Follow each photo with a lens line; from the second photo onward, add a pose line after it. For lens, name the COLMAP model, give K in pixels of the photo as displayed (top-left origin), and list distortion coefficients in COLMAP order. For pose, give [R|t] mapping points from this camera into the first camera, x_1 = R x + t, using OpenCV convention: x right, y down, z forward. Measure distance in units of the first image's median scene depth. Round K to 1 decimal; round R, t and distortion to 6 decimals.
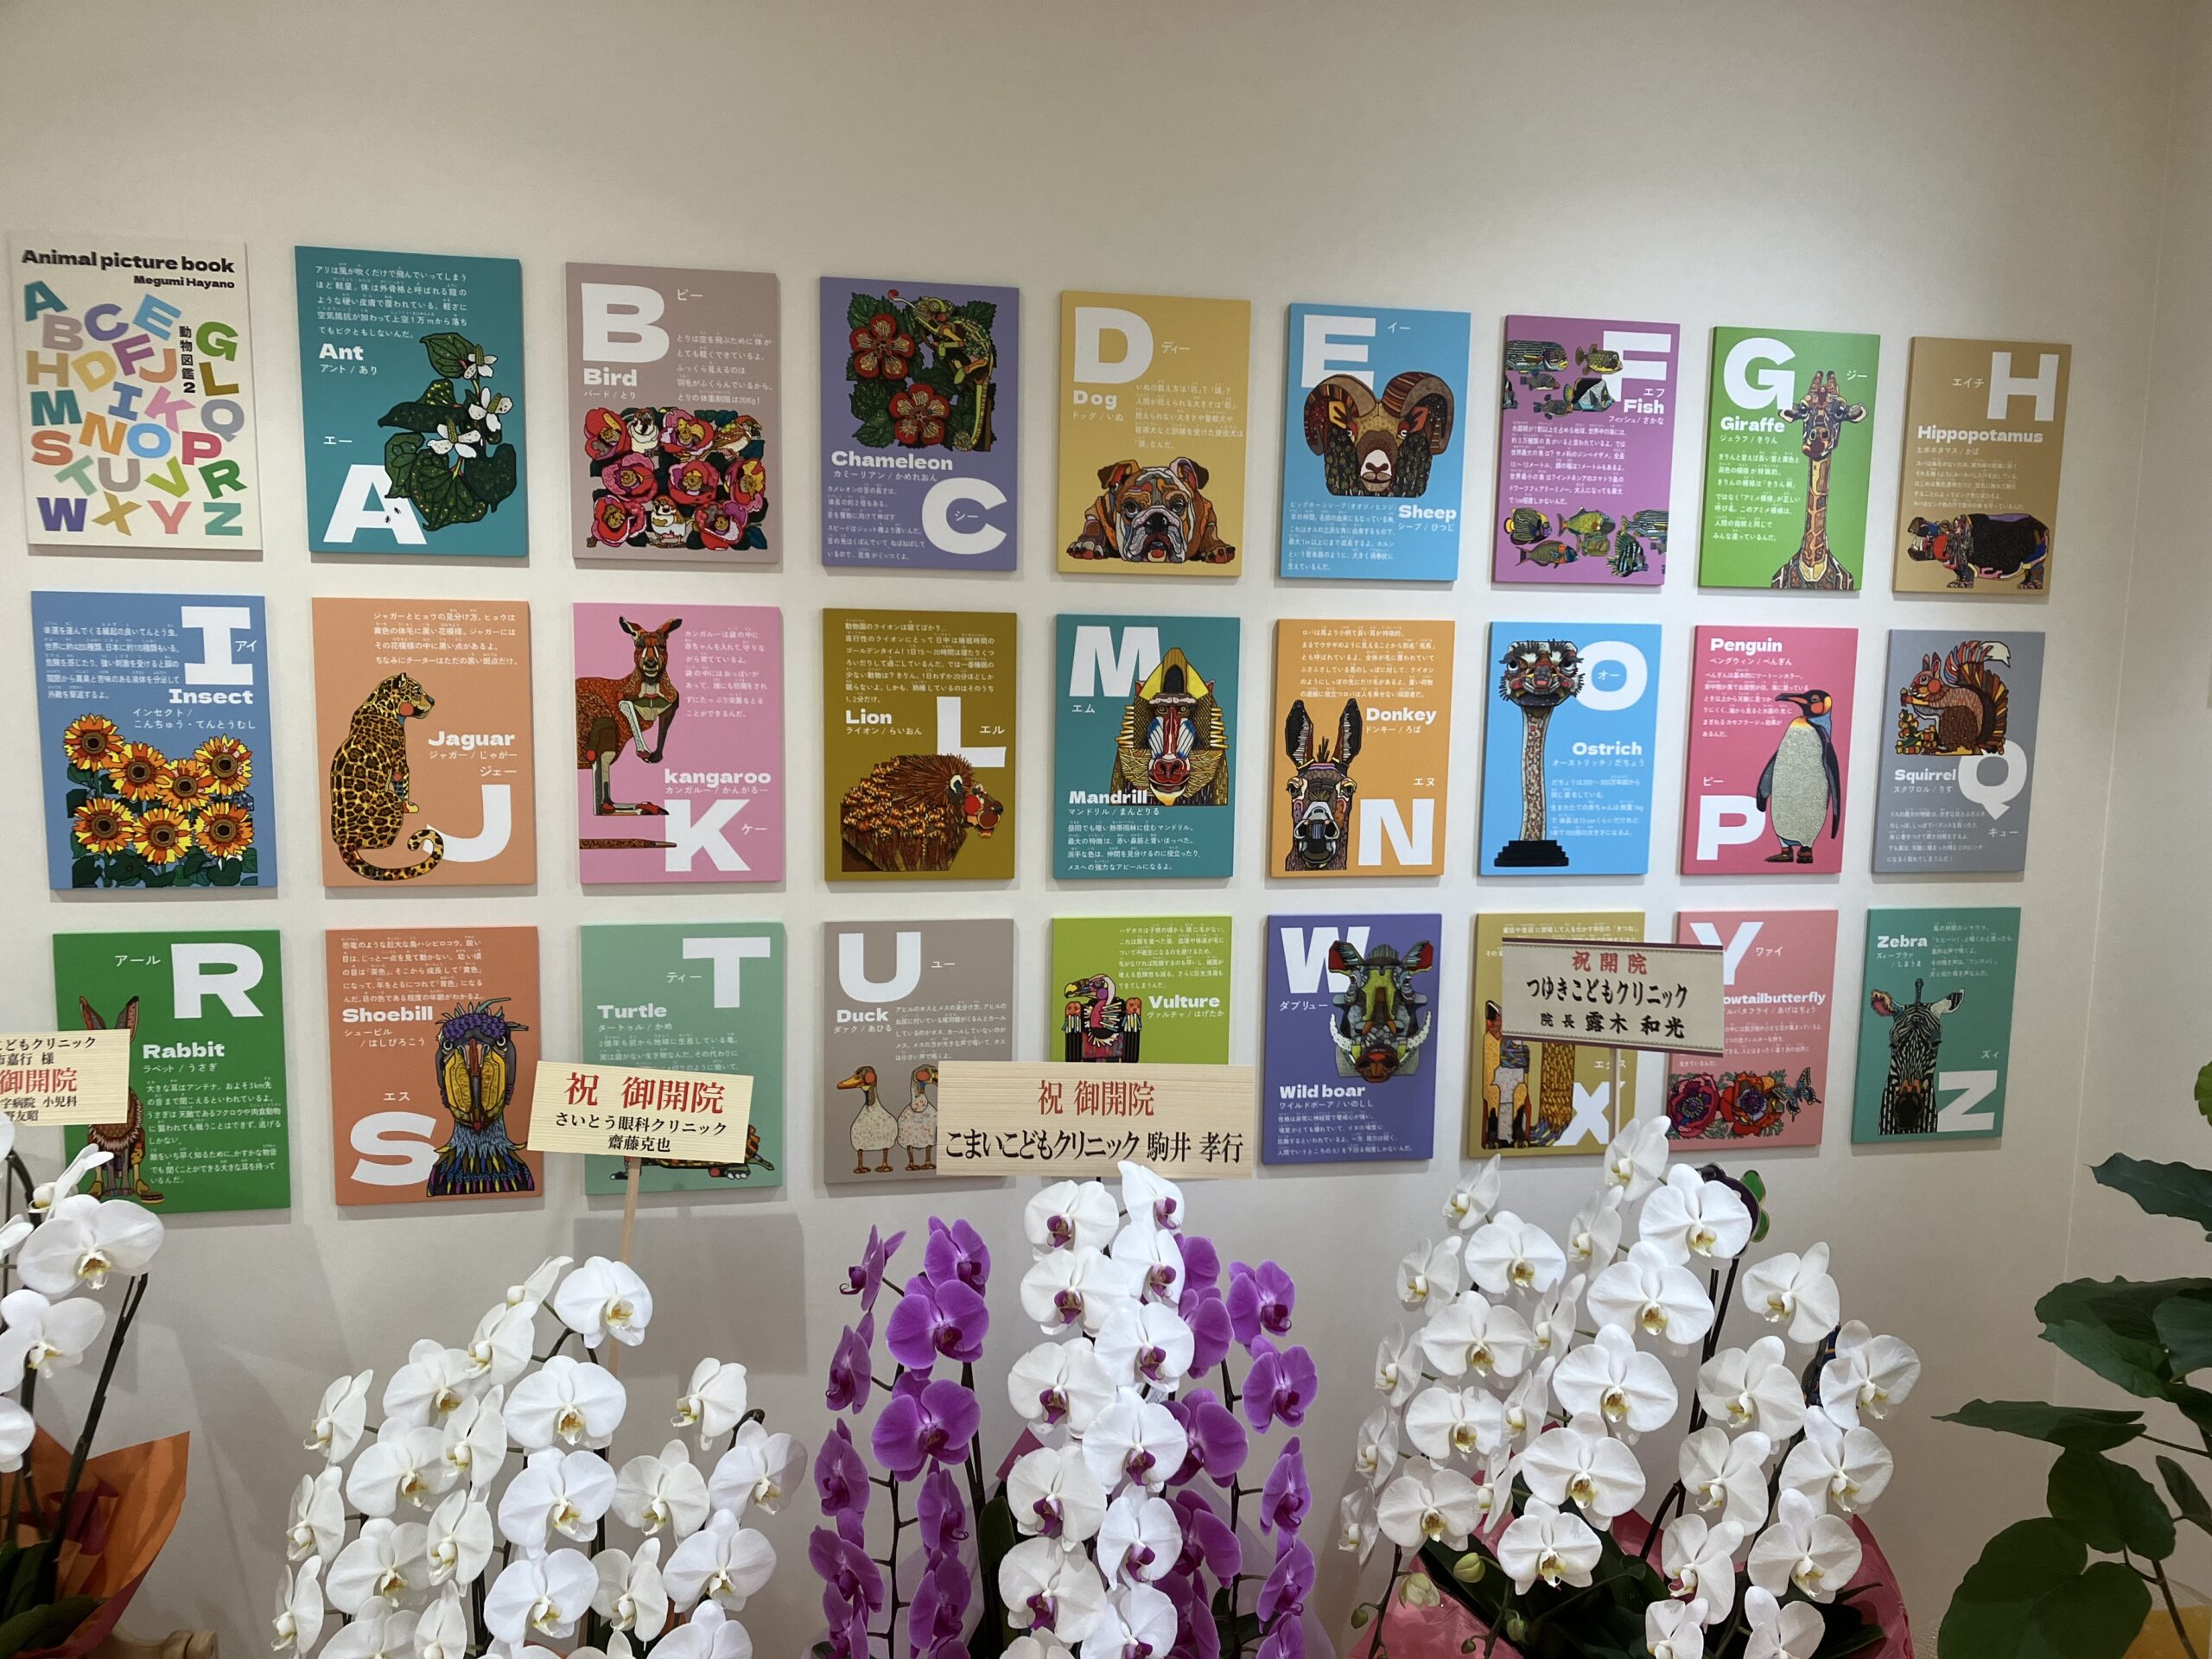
lens RADIAL K [[1792.5, 0, 1122.0], [0, 1792.5, 891.9], [0, 0, 1]] dist [0.096349, -0.165848]
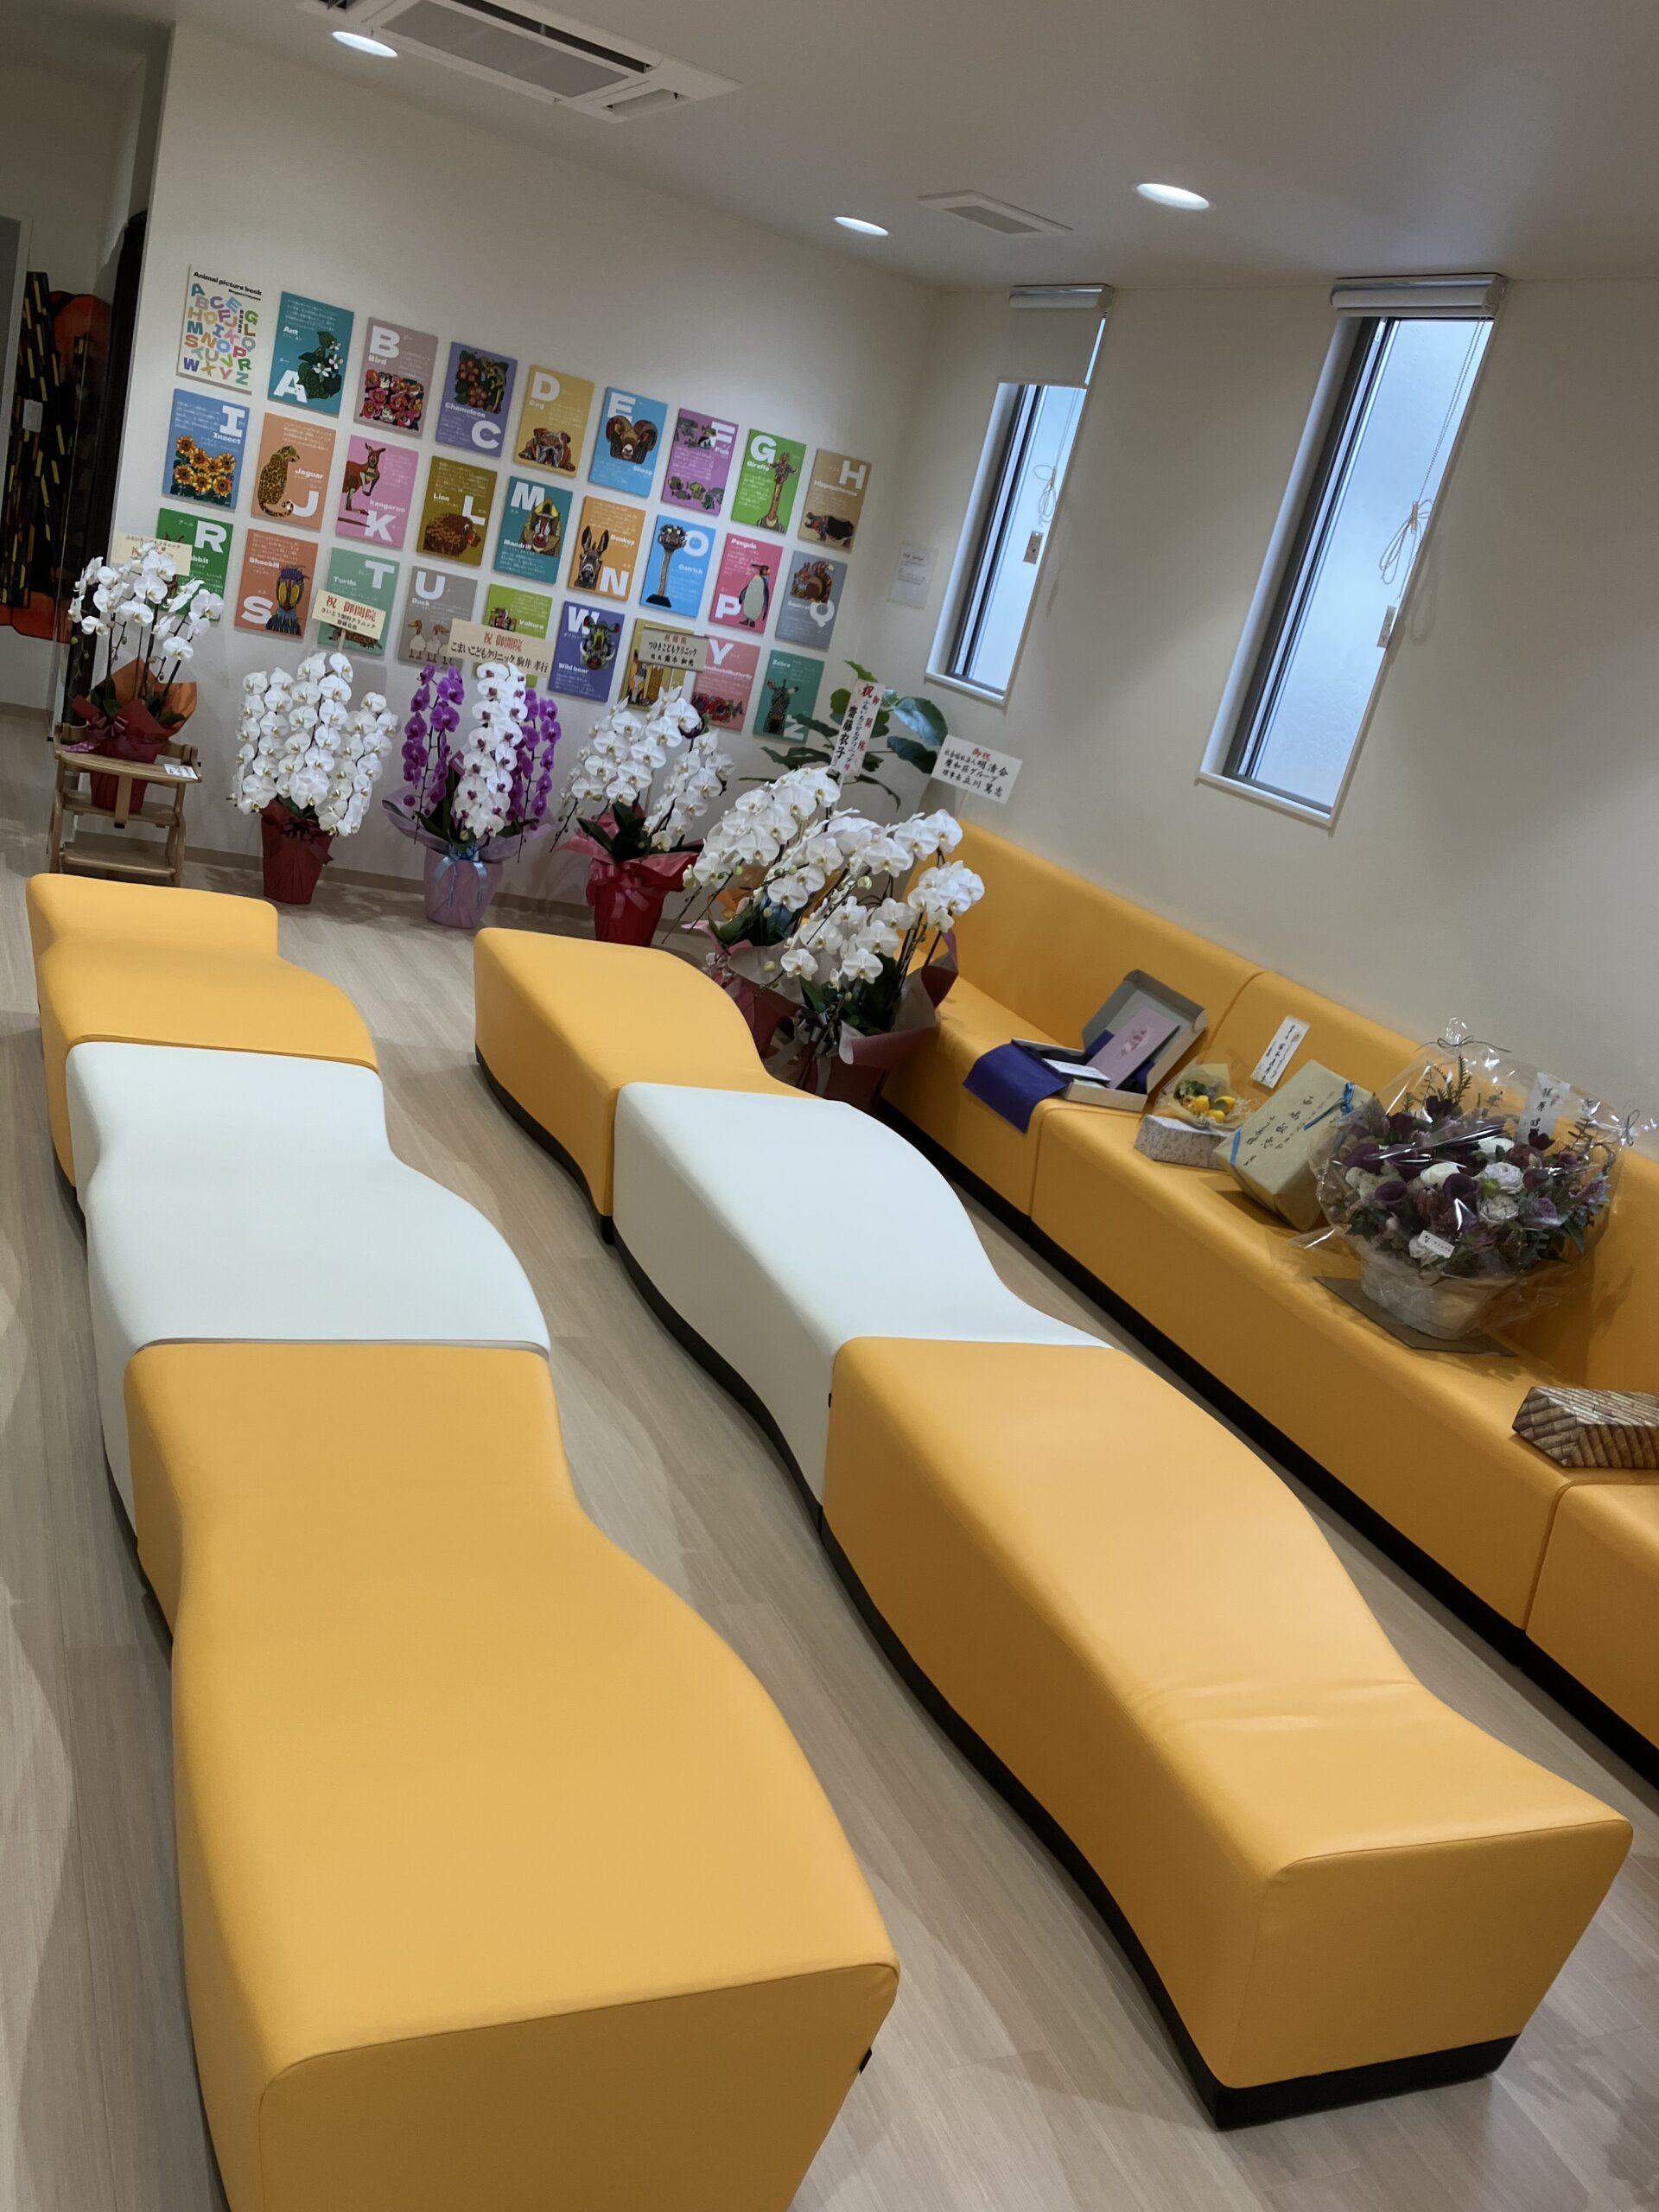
lens RADIAL K [[1772.7, 0, 831.9], [0, 1772.7, 1086.4], [0, 0, 1]] dist [0.017706, 0.000815]
pose [[0.946638, 0.139221, 0.290679, -0.246431], [-0.188480, 0.970726, 0.148881, 0.280920], [-0.261442, -0.195723, 0.945167, -2.067821]]
